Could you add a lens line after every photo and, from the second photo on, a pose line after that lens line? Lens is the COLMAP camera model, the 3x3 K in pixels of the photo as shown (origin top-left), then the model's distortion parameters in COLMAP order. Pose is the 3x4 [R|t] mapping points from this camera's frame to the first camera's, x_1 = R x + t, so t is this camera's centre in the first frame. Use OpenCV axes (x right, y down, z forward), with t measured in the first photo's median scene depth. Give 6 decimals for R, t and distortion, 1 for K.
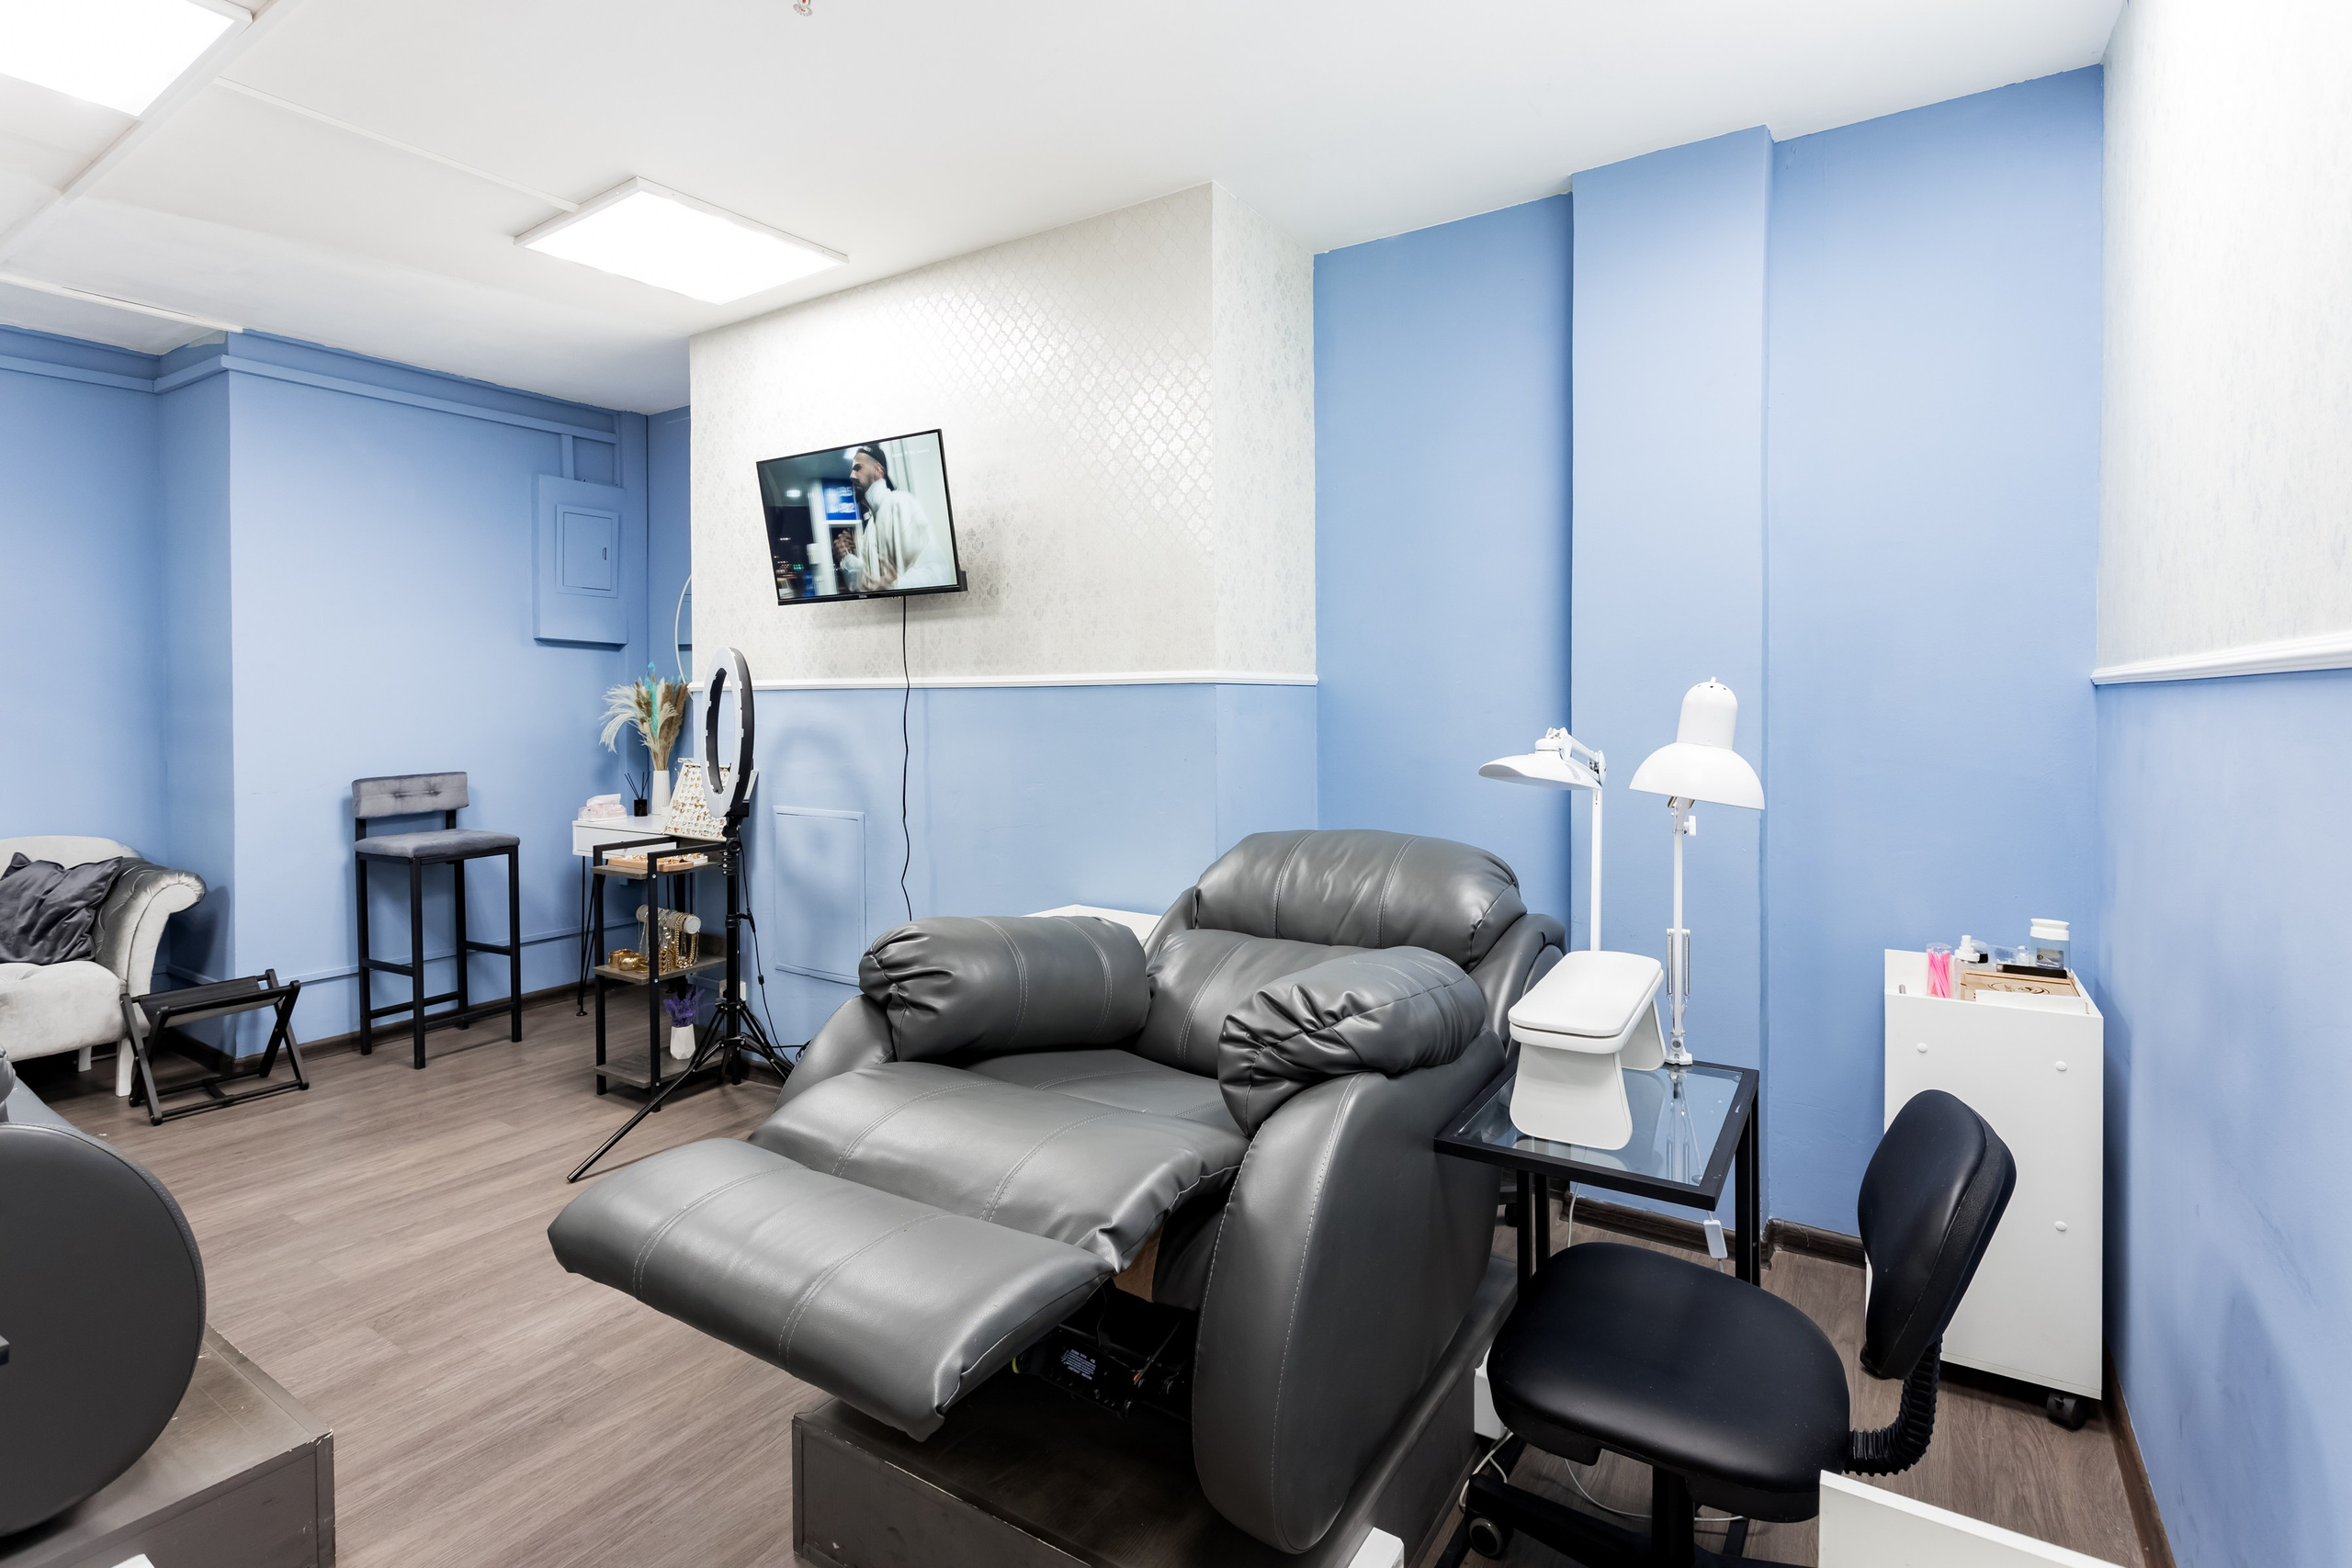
lens RADIAL K [[1162.5, 0, 1214.9], [0, 1162.5, 720.2], [0, 0, 1]] dist [0.000200, 0.001325]
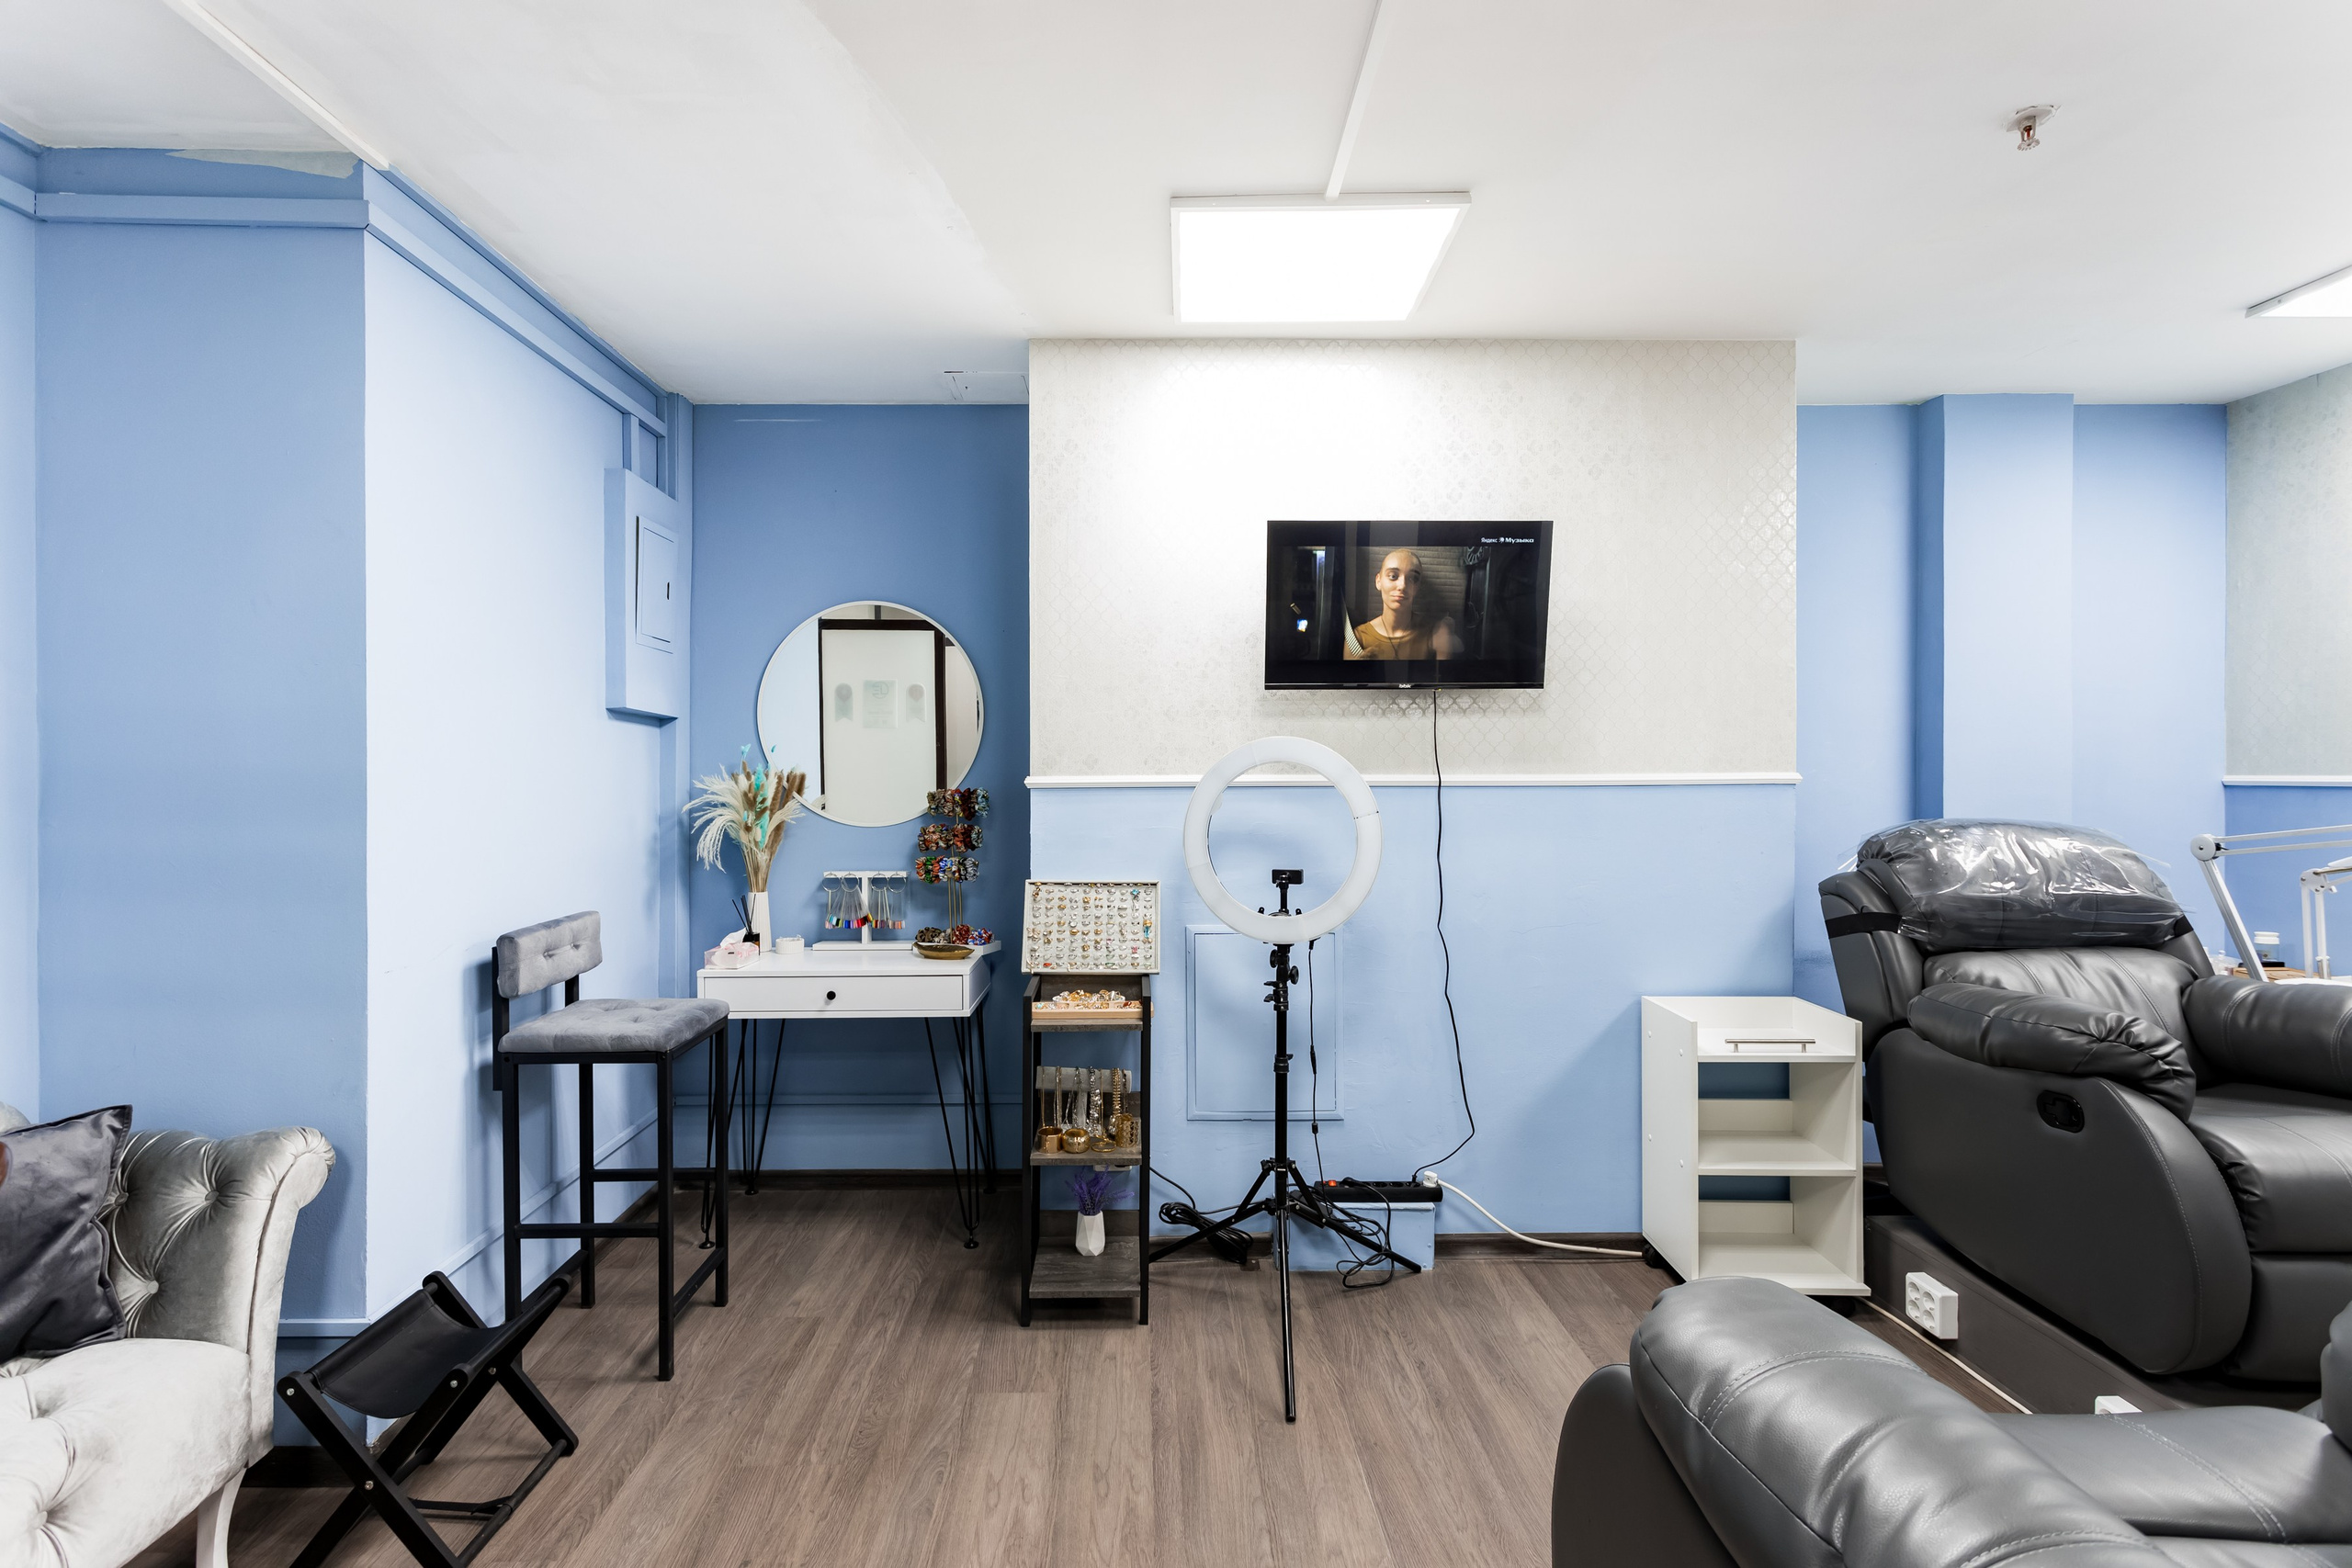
lens RADIAL K [[1136.9, 0, 1143.4], [0, 1136.9, 774.9], [0, 0, 1]] dist [0.002433, 0.001768]
pose [[0.827946, -0.000422, 0.560807, -0.844310], [0.009038, 0.999880, -0.012591, -0.023988], [-0.560734, 0.015493, 0.827851, 0.327478]]
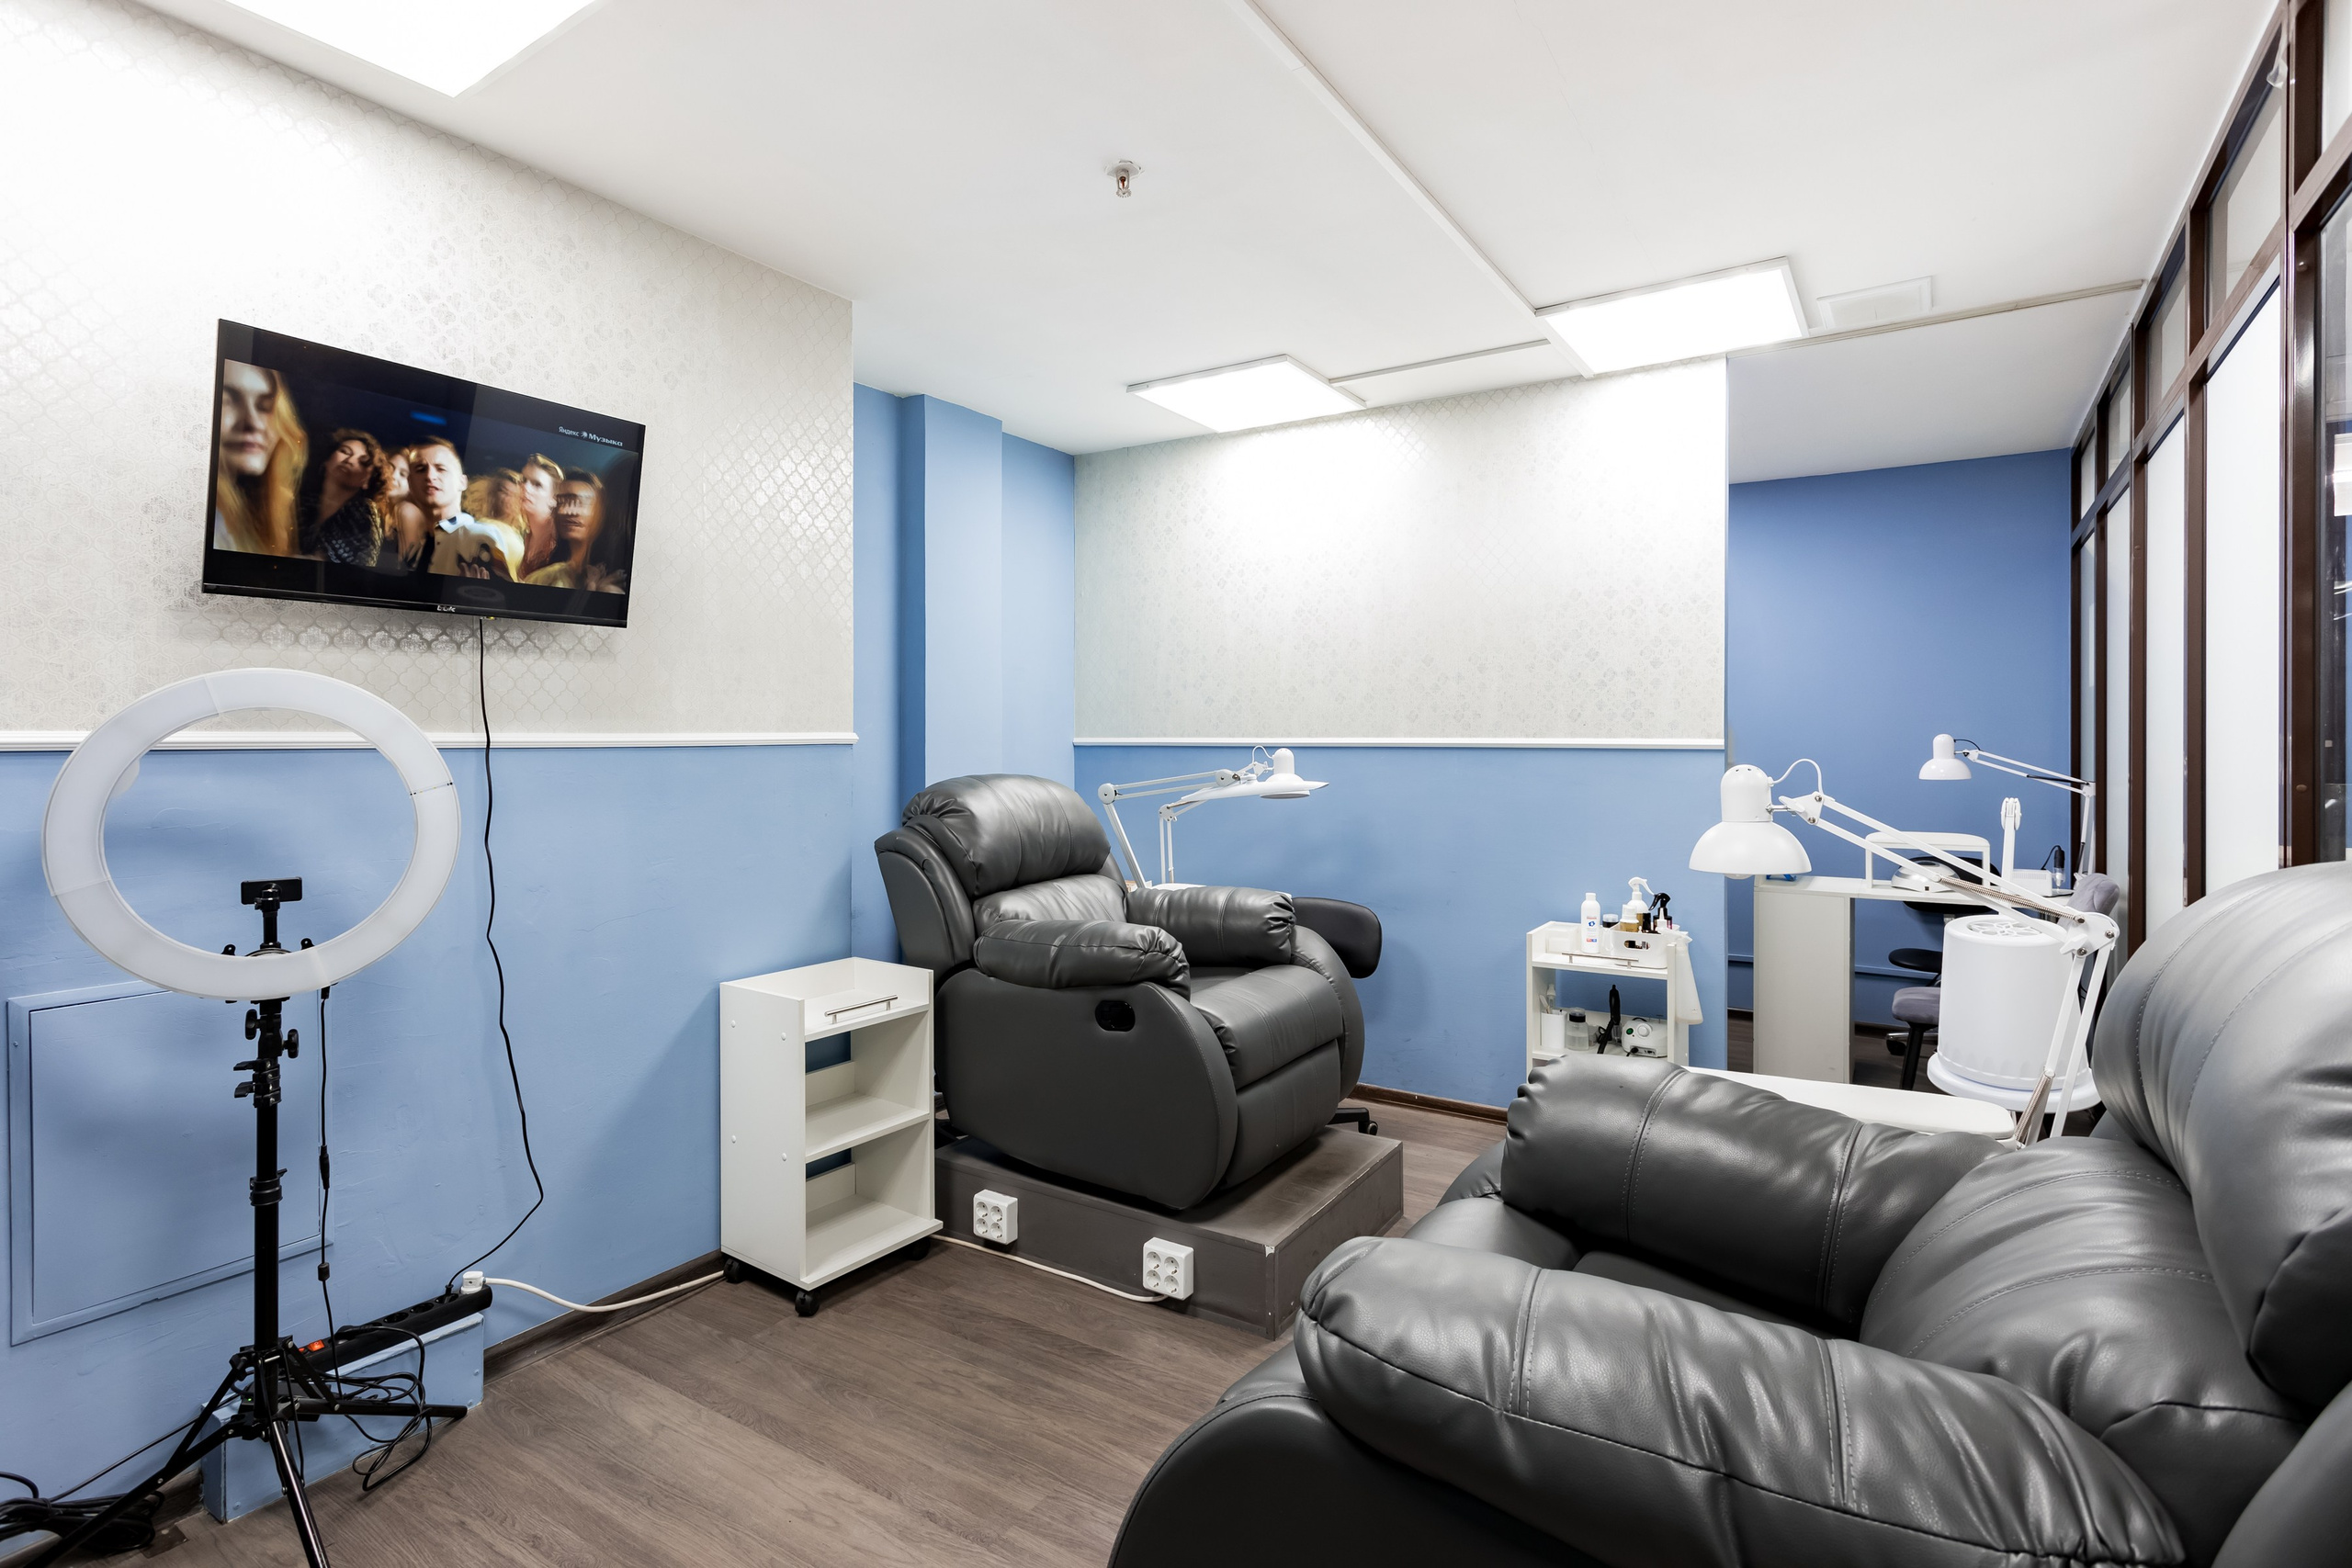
lens RADIAL K [[1162.5, 0, 1186.4], [0, 1162.5, 742.8], [0, 0, 1]] dist [0.000200, 0.001325]
pose [[-0.019610, -0.000304, 0.999808, -0.837994], [0.017315, 0.999850, 0.000643, -0.021149], [-0.999658, 0.017324, -0.019602, 0.518166]]
